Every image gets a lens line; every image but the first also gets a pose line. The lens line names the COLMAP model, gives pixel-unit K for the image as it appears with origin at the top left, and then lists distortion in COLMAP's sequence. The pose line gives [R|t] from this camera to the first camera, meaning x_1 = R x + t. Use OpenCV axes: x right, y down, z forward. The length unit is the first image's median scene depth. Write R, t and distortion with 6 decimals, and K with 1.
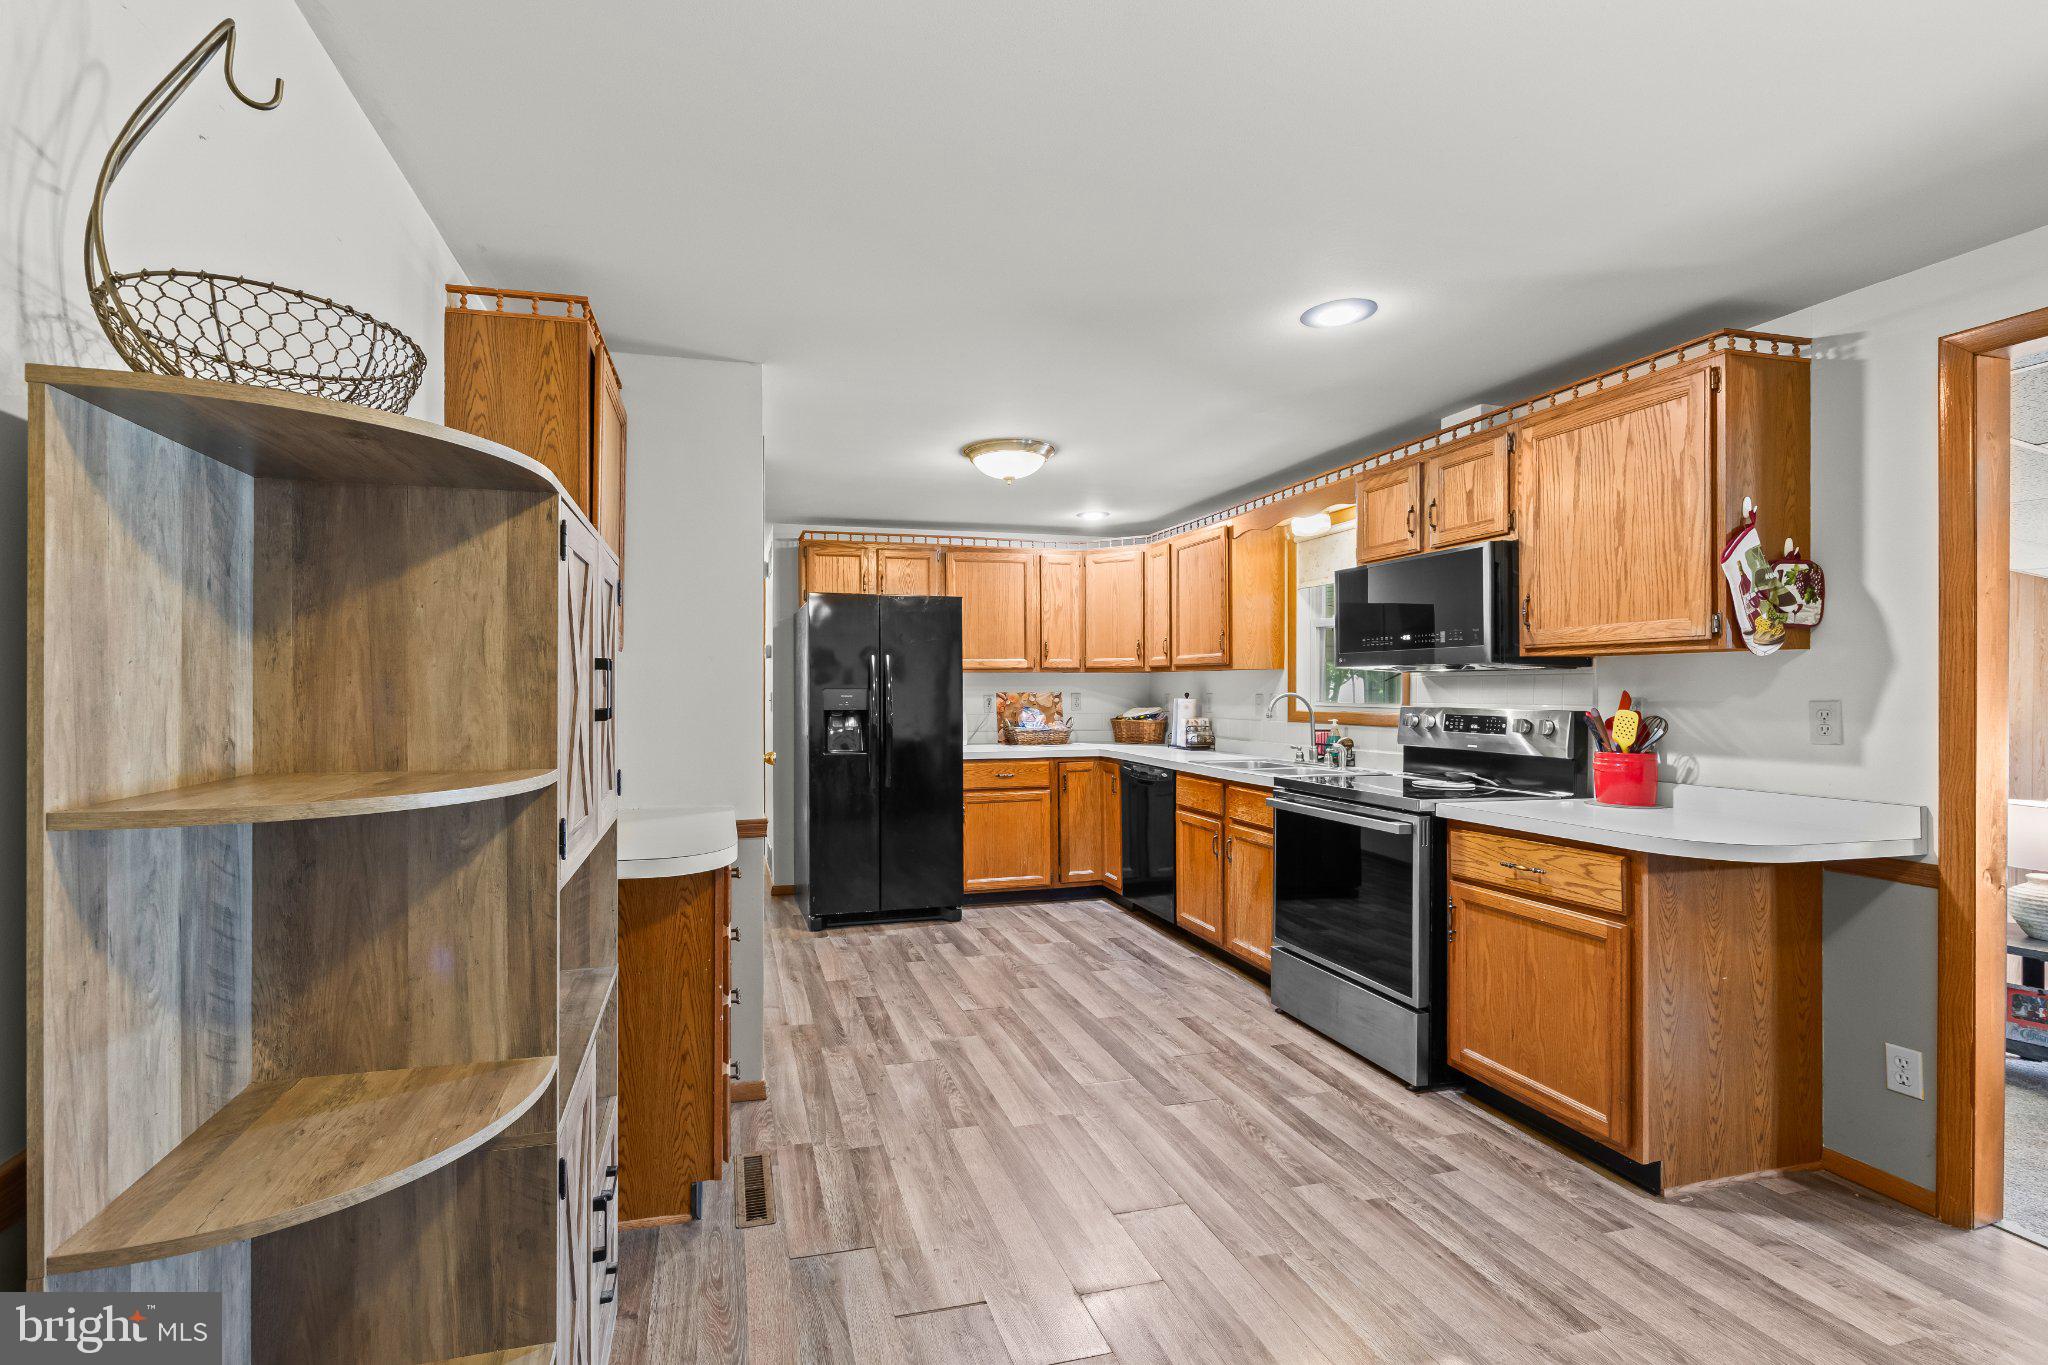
lens RADIAL K [[898.1, 0, 928.0], [0, 898.1, 687.1], [0, 0, 1]] dist [-0.000892, -0.000123]
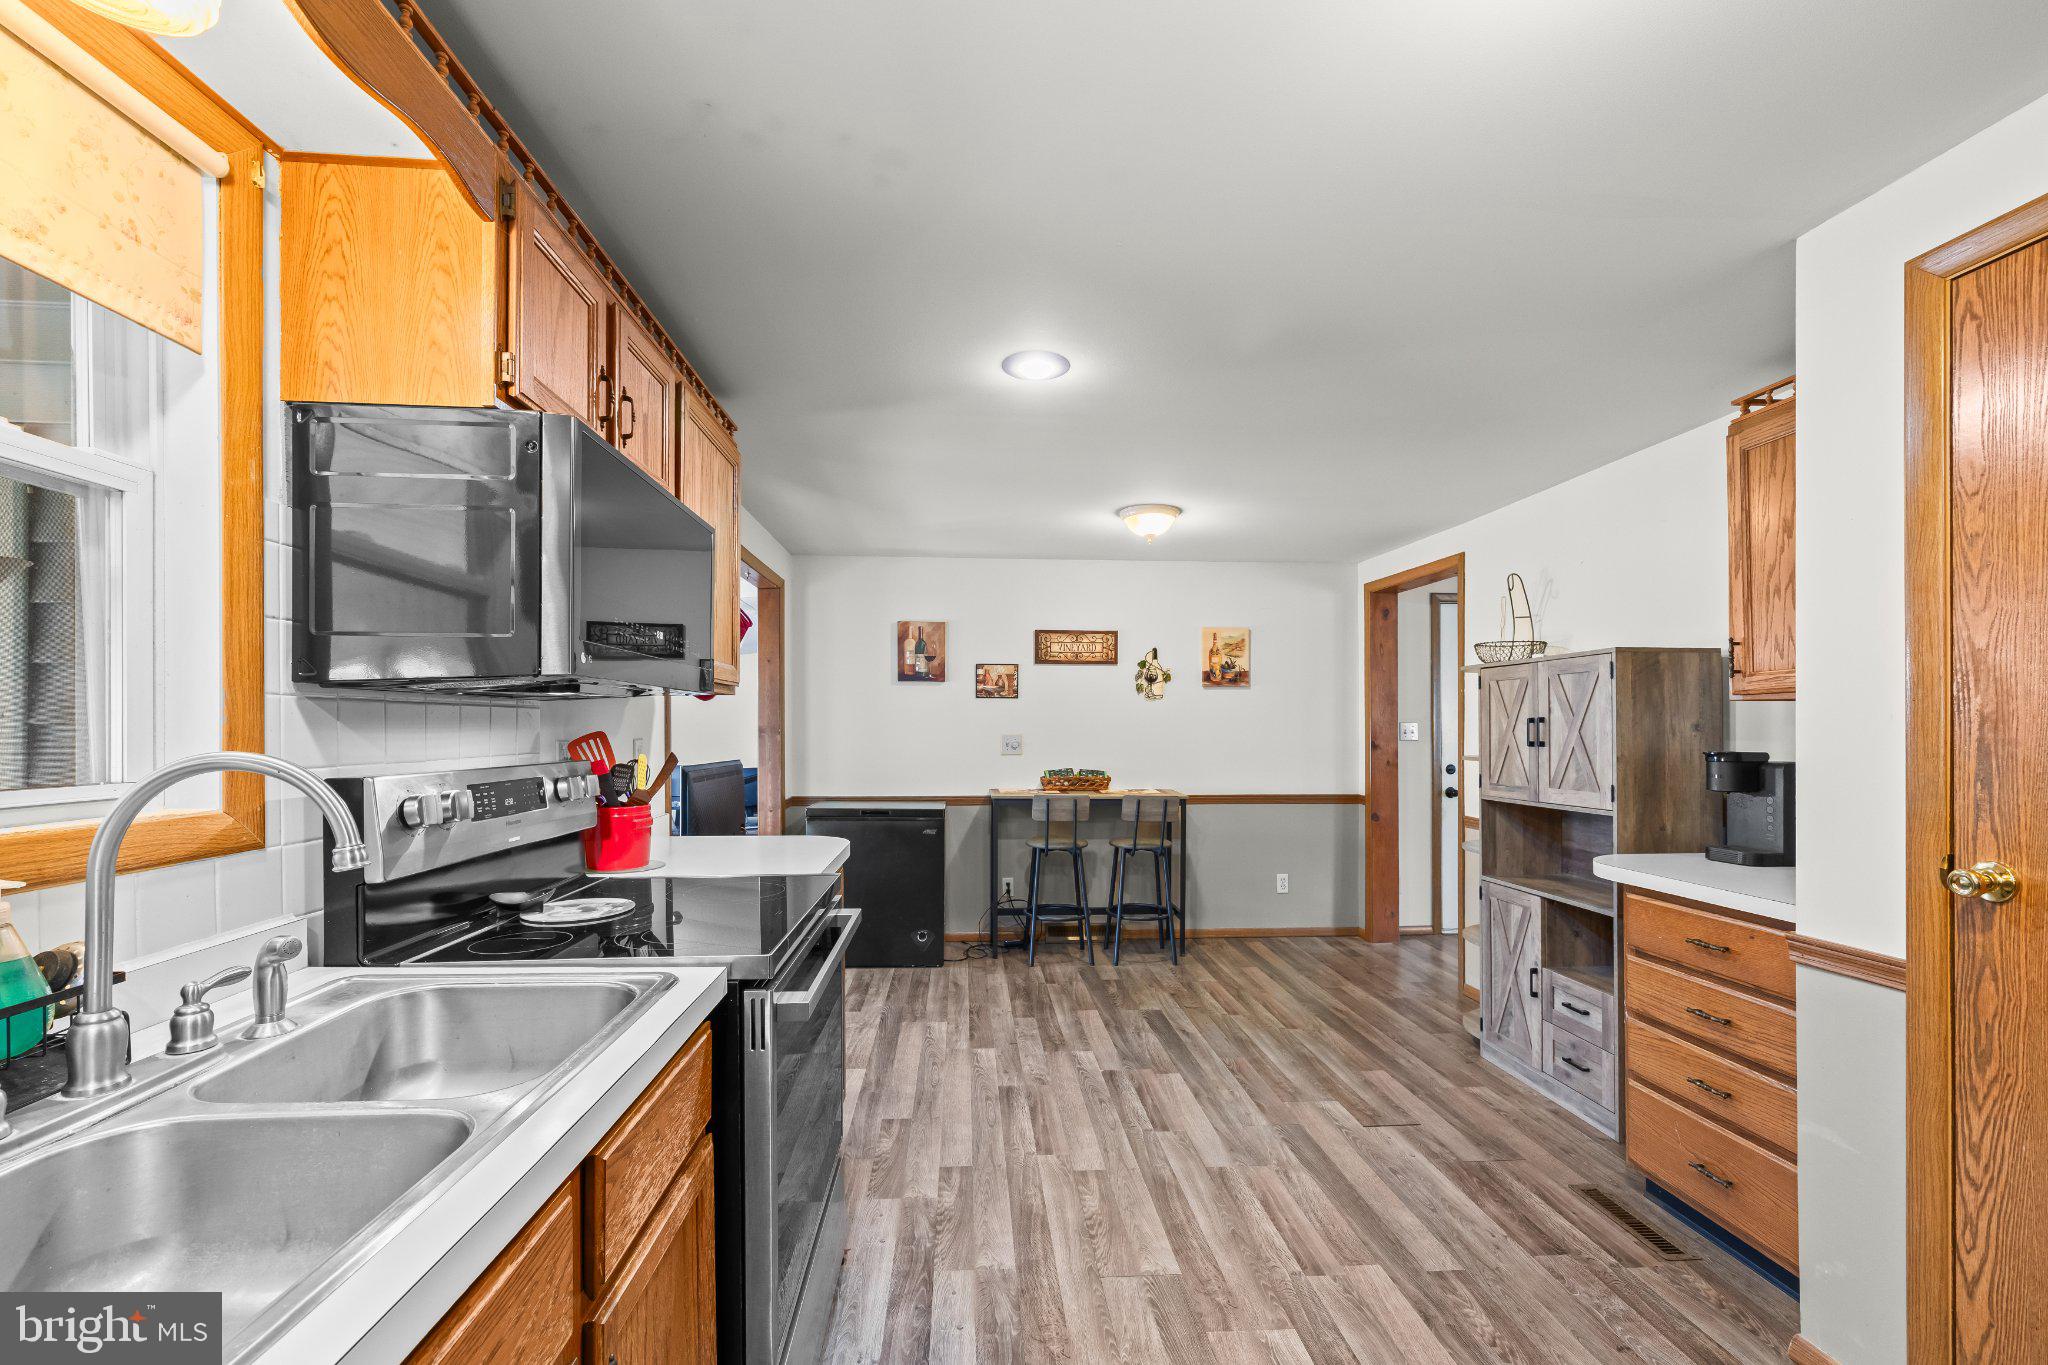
lens RADIAL K [[830.3, 0, 1028.2], [0, 830.3, 730.9], [0, 0, 1]] dist [0.000346, 0.000347]
pose [[-0.987407, -0.004194, 0.158147, 0.223907], [-0.003820, 0.999989, 0.002665, -0.000334], [-0.158156, 0.002027, -0.987412, 1.362859]]
